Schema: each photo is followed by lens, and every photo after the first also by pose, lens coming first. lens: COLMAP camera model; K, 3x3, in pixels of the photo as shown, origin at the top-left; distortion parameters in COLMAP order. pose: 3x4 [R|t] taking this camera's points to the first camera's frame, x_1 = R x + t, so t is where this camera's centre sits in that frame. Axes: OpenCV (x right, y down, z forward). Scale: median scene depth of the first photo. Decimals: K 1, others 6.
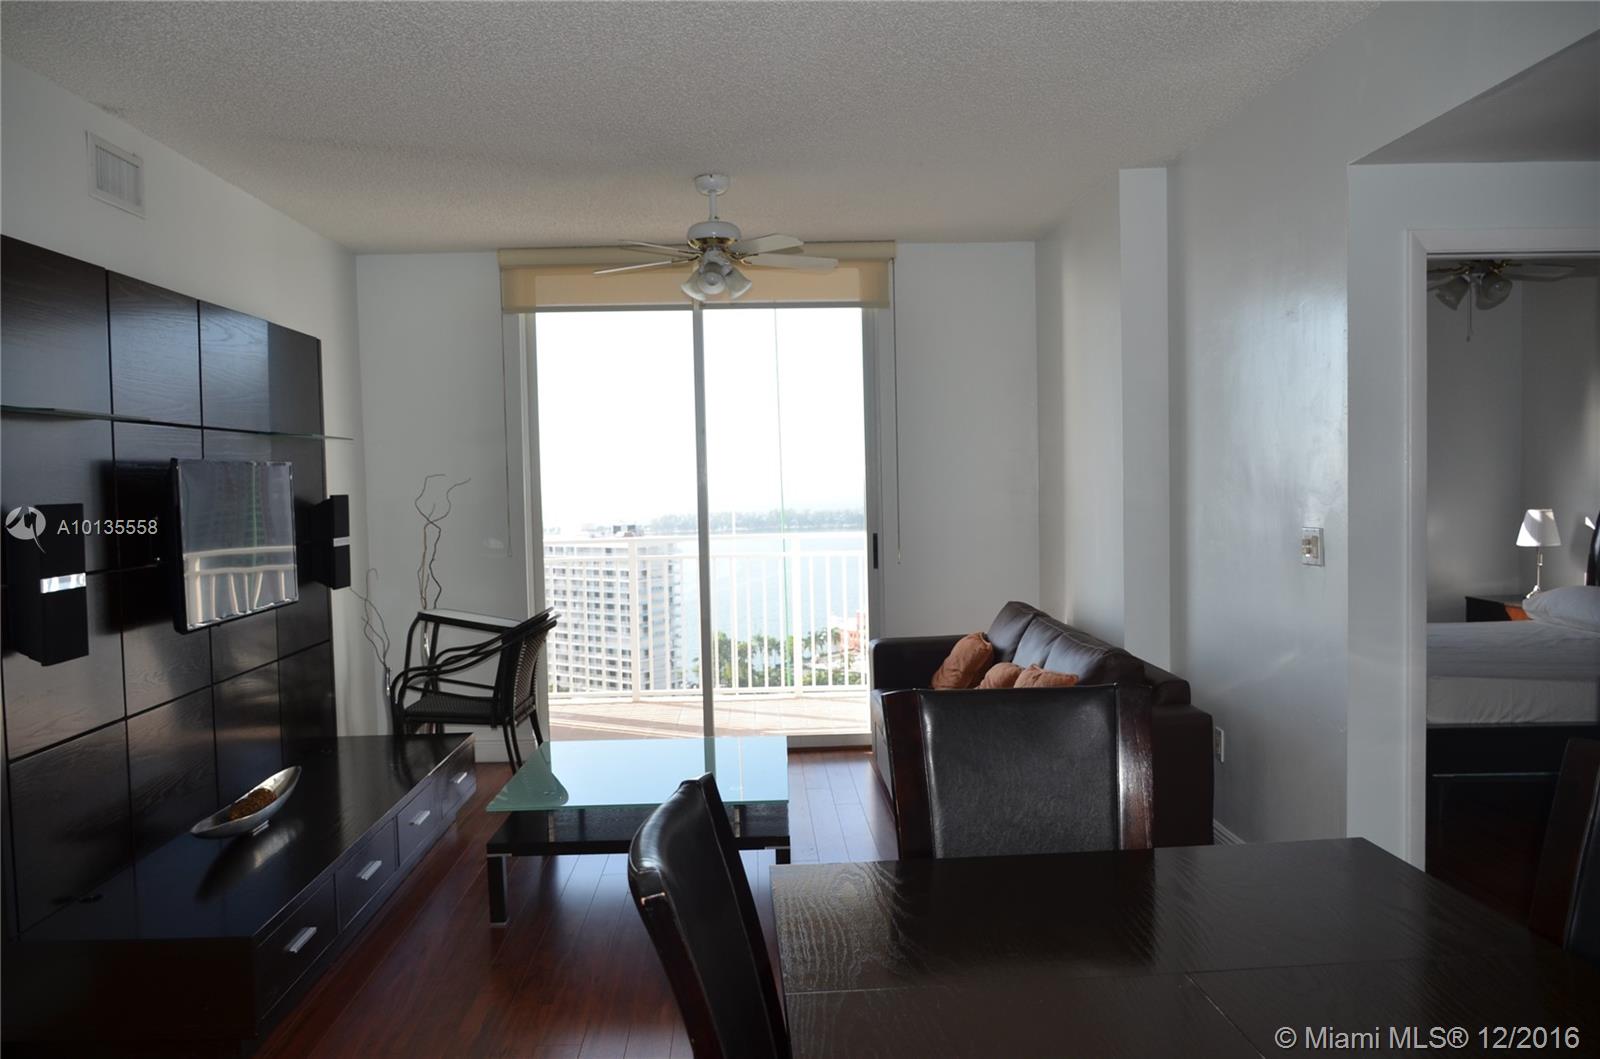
lens RADIAL K [[1209.8, 0, 796.3], [0, 1209.8, 531.1], [0, 0, 1]] dist [0.012244, 0.005672]
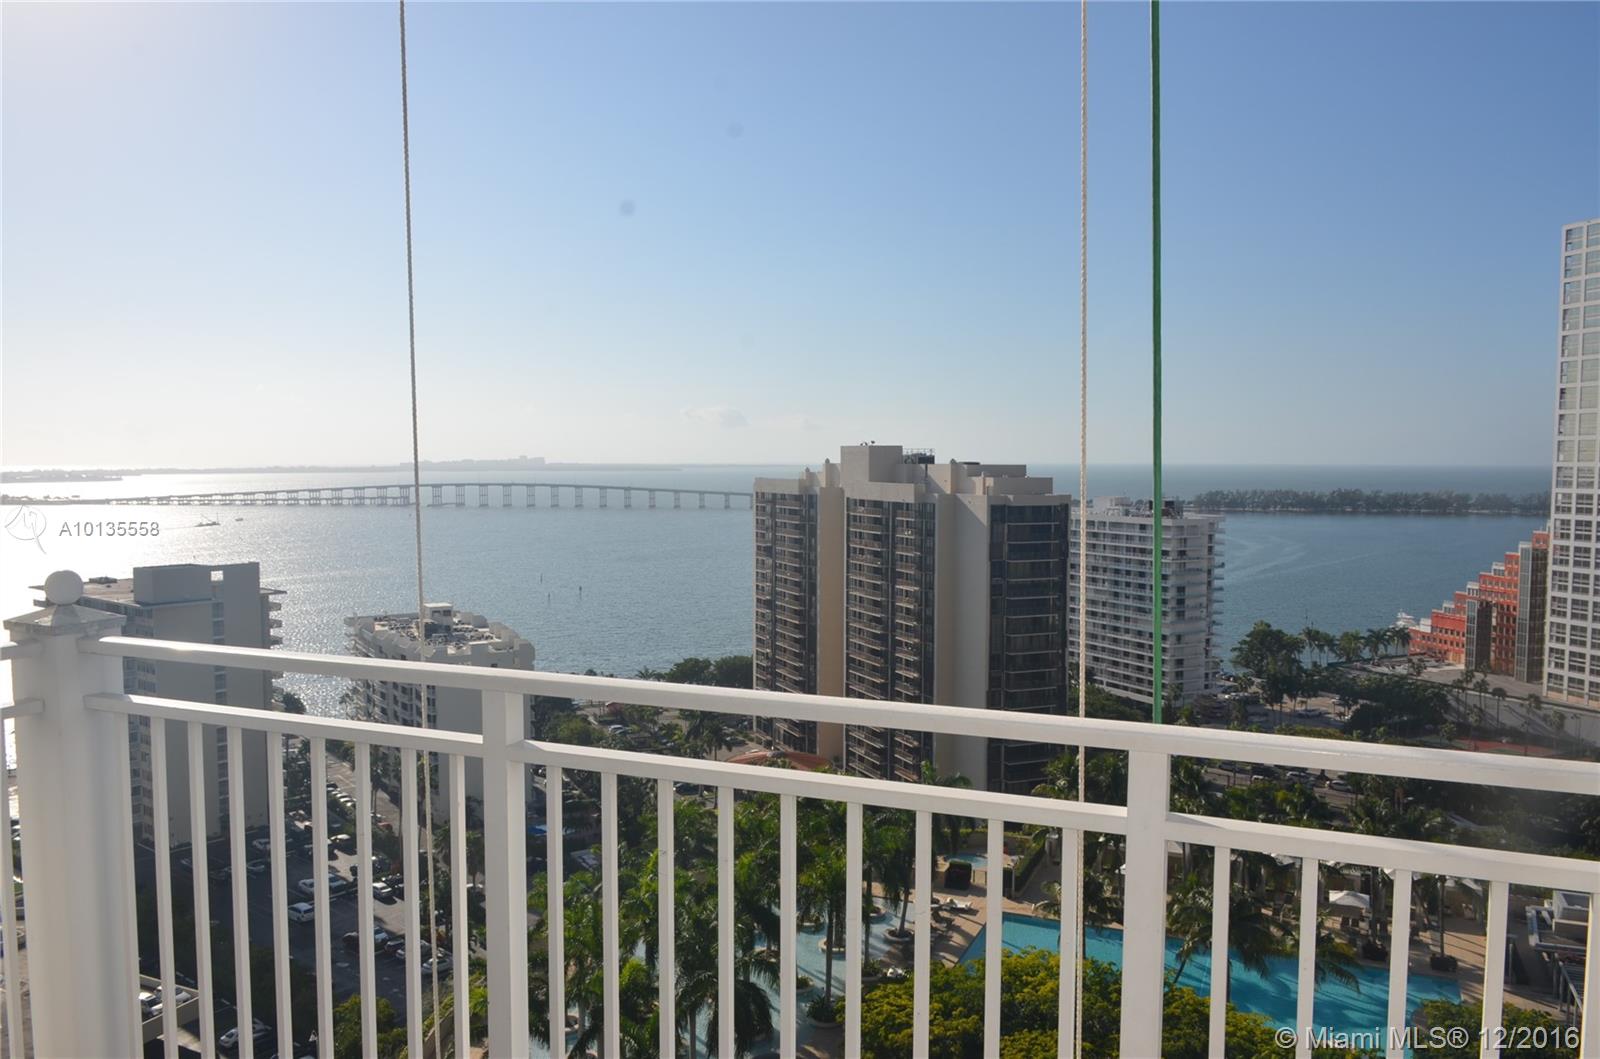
lens RADIAL K [[1209.8, 0, 801.7], [0, 1209.8, 532.7], [0, 0, 1]] dist [0.012244, 0.005672]
pose [[0.905160, 0.046443, -0.422526, 0.099851], [-0.035942, 0.998816, 0.032788, -0.029484], [0.423548, -0.014492, 0.905758, 0.637895]]
